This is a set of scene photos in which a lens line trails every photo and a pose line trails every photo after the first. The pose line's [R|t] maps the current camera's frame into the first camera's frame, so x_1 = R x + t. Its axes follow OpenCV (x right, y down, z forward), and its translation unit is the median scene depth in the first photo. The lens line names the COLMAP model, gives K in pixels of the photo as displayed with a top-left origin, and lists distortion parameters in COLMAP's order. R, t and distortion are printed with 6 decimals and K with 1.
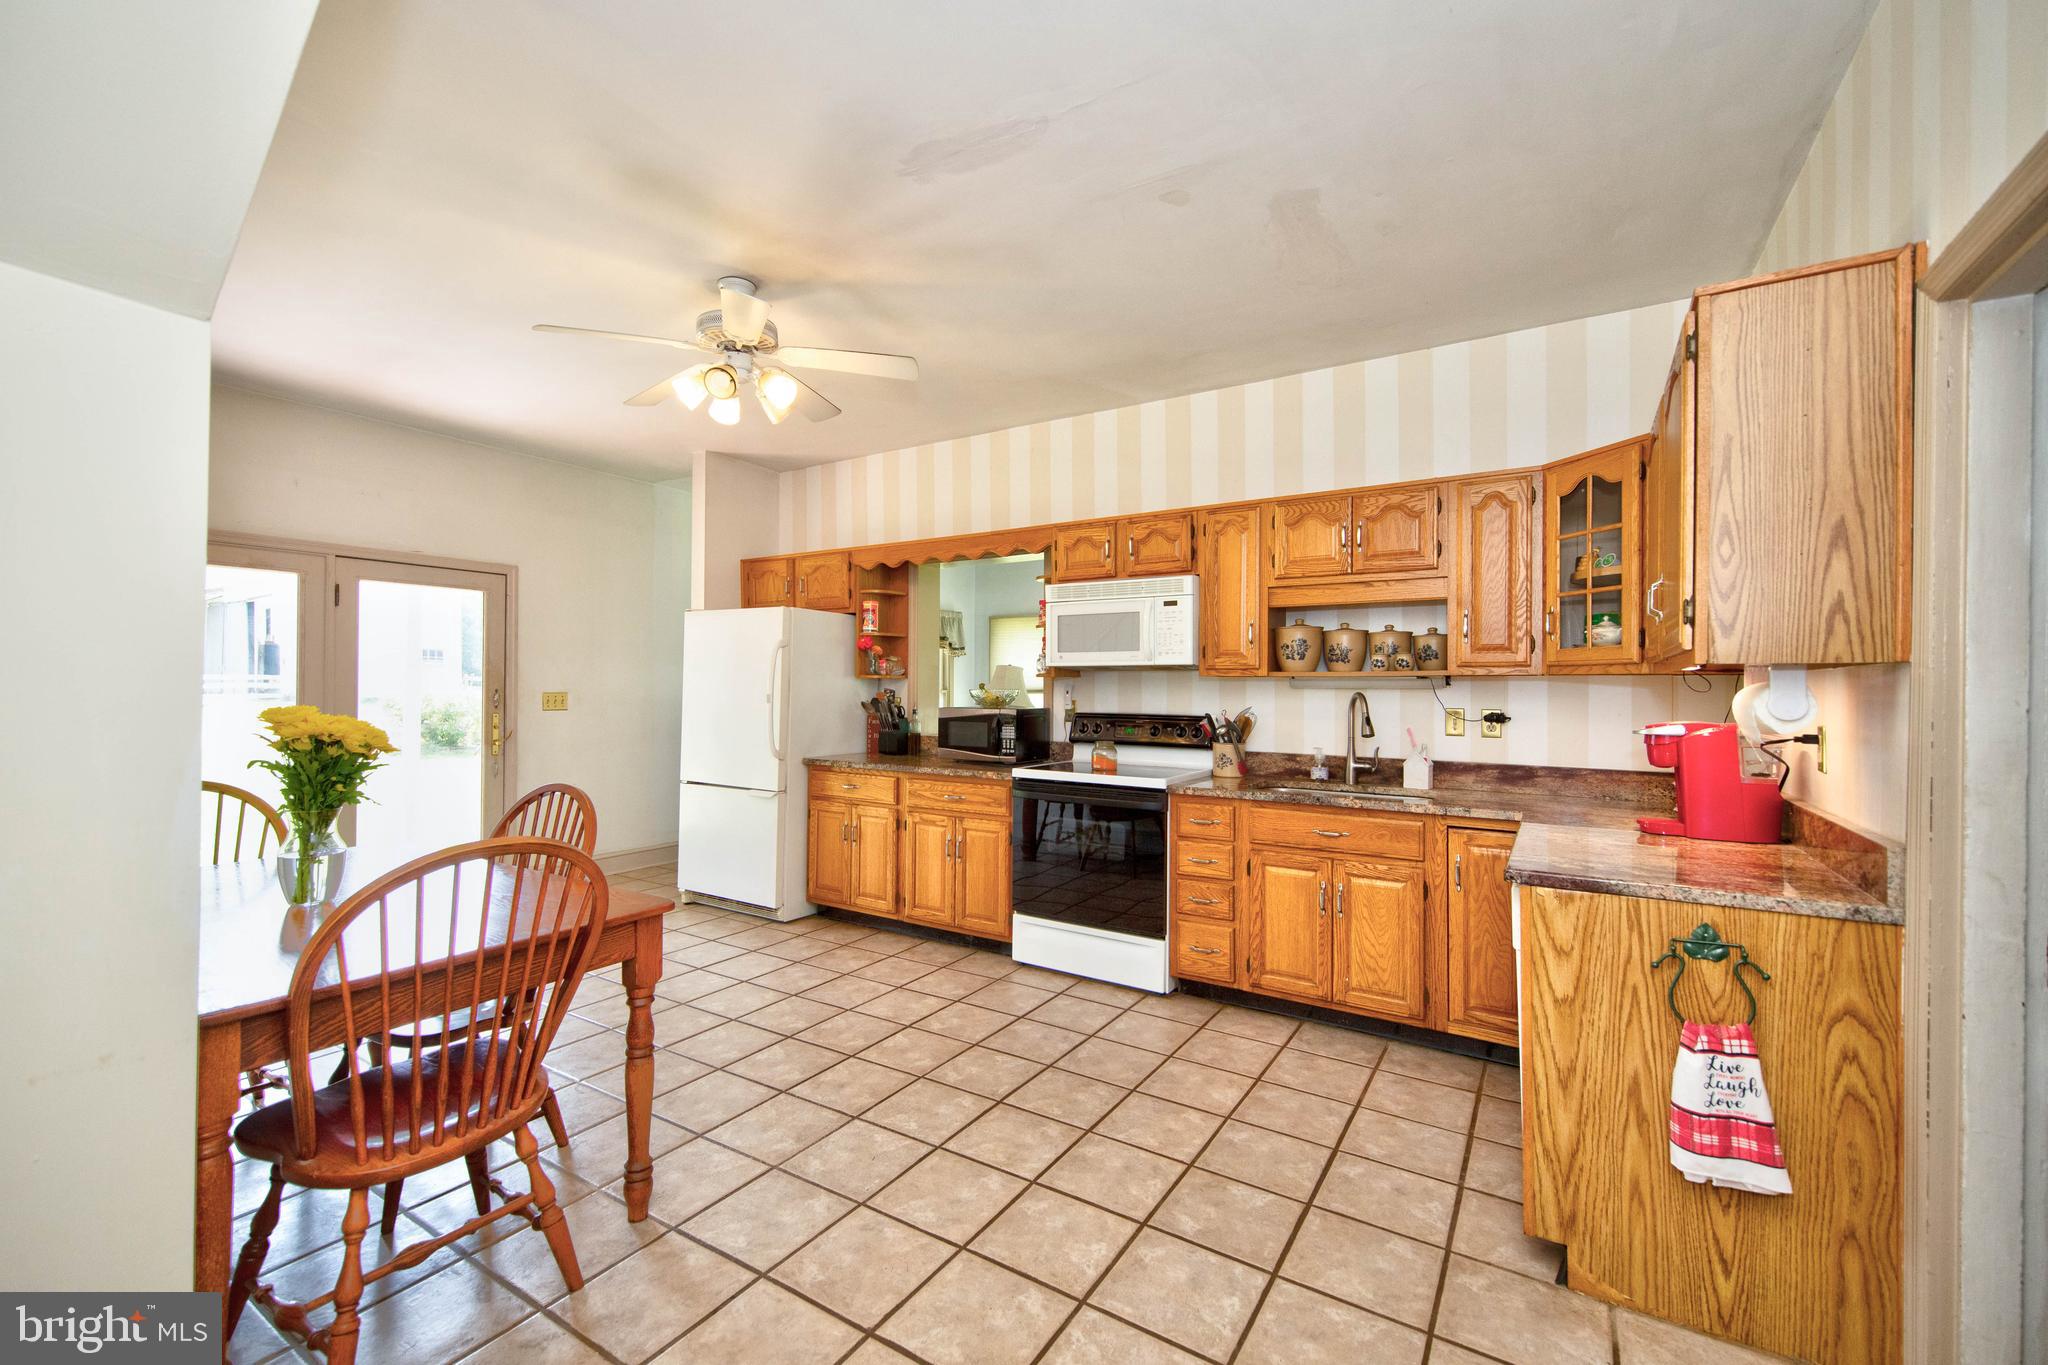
lens RADIAL K [[836.6, 0, 1009.9], [0, 836.6, 683.6], [0, 0, 1]] dist [0.001460, -0.000063]
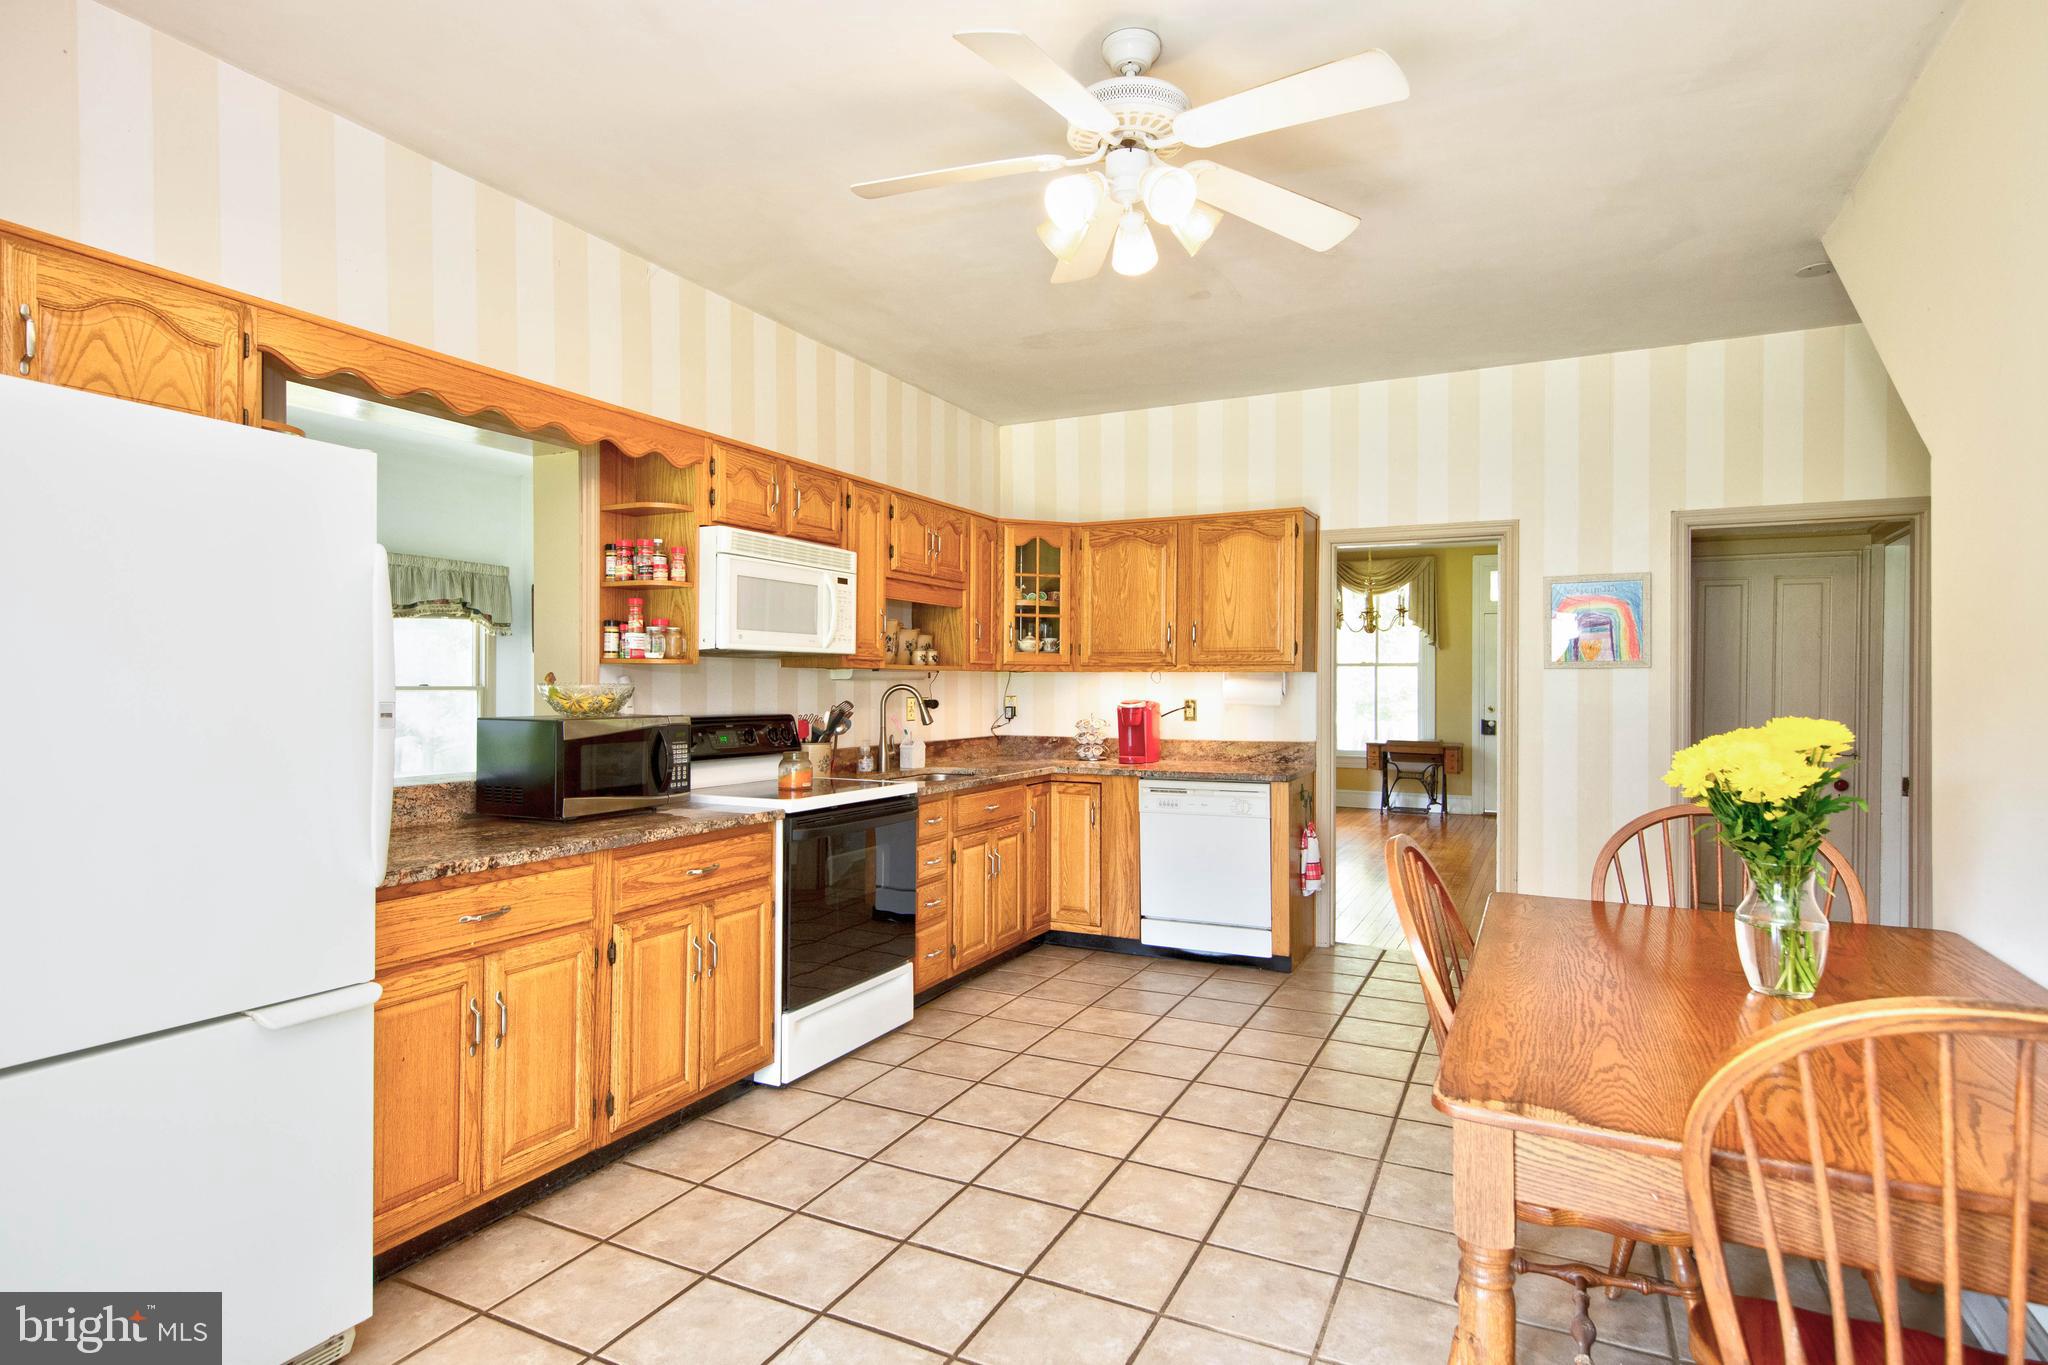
lens RADIAL K [[1071.1, 0, 1011.5], [0, 1071.1, 676.9], [0, 0, 1]] dist [0.006552, 0.000101]
pose [[-0.100361, -0.002576, 0.994948, -0.961411], [-0.011472, 0.999933, 0.001432, -0.002152], [-0.994885, -0.011271, -0.100383, 0.996931]]
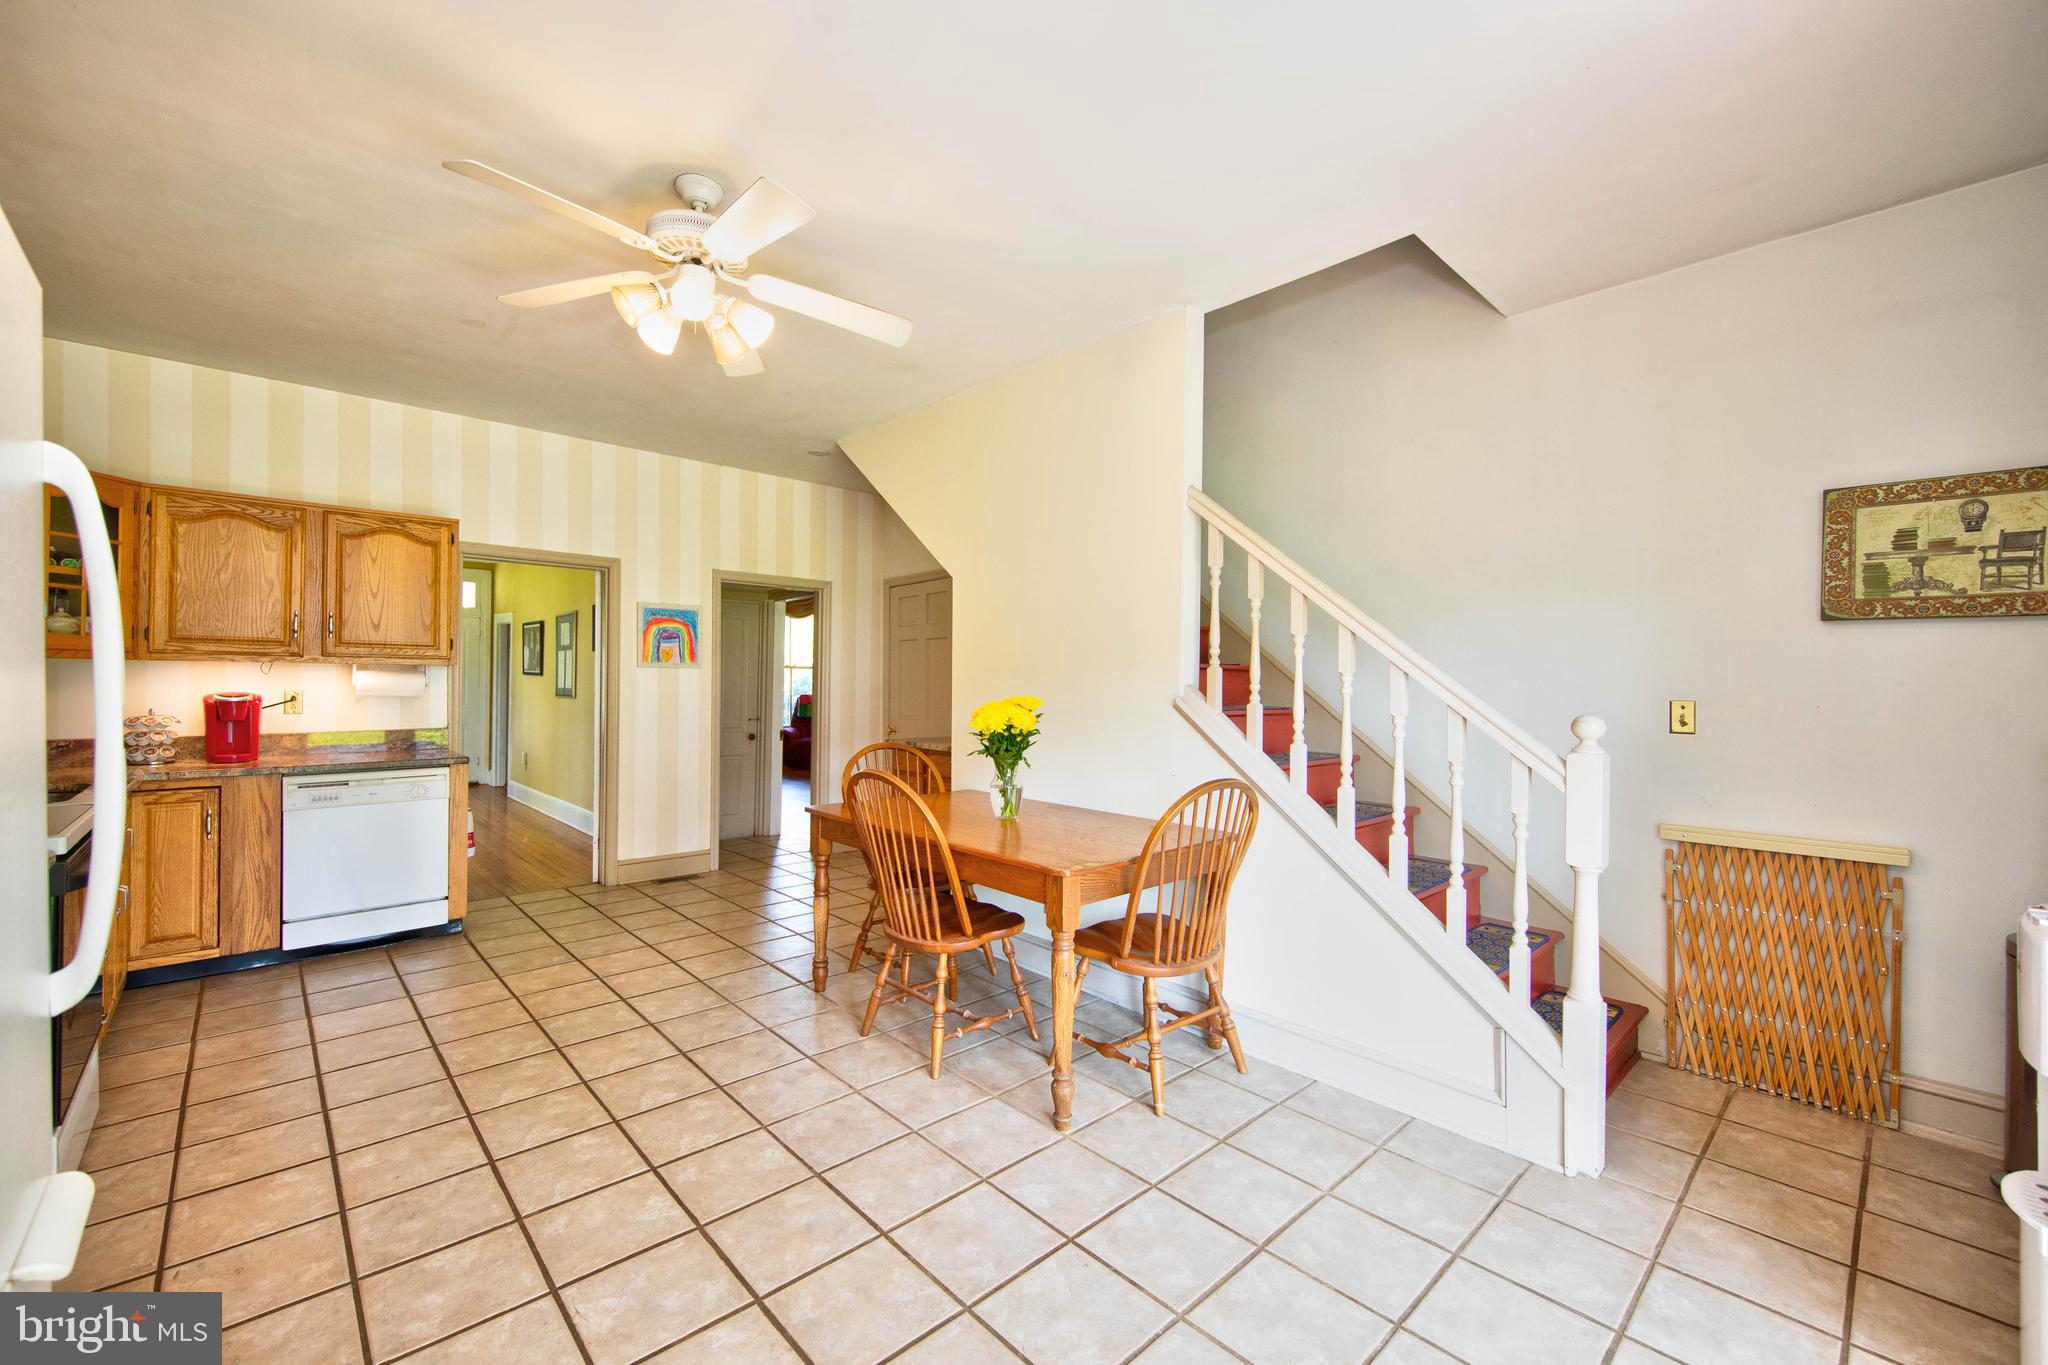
lens RADIAL K [[836.6, 0, 1021.5], [0, 836.6, 682.2], [0, 0, 1]] dist [0.001460, -0.000063]
pose [[-0.967865, -0.019876, 0.250685, -0.721760], [-0.021296, 0.999769, -0.002952, -0.001323], [-0.250569, -0.008195, -0.968064, 1.463114]]
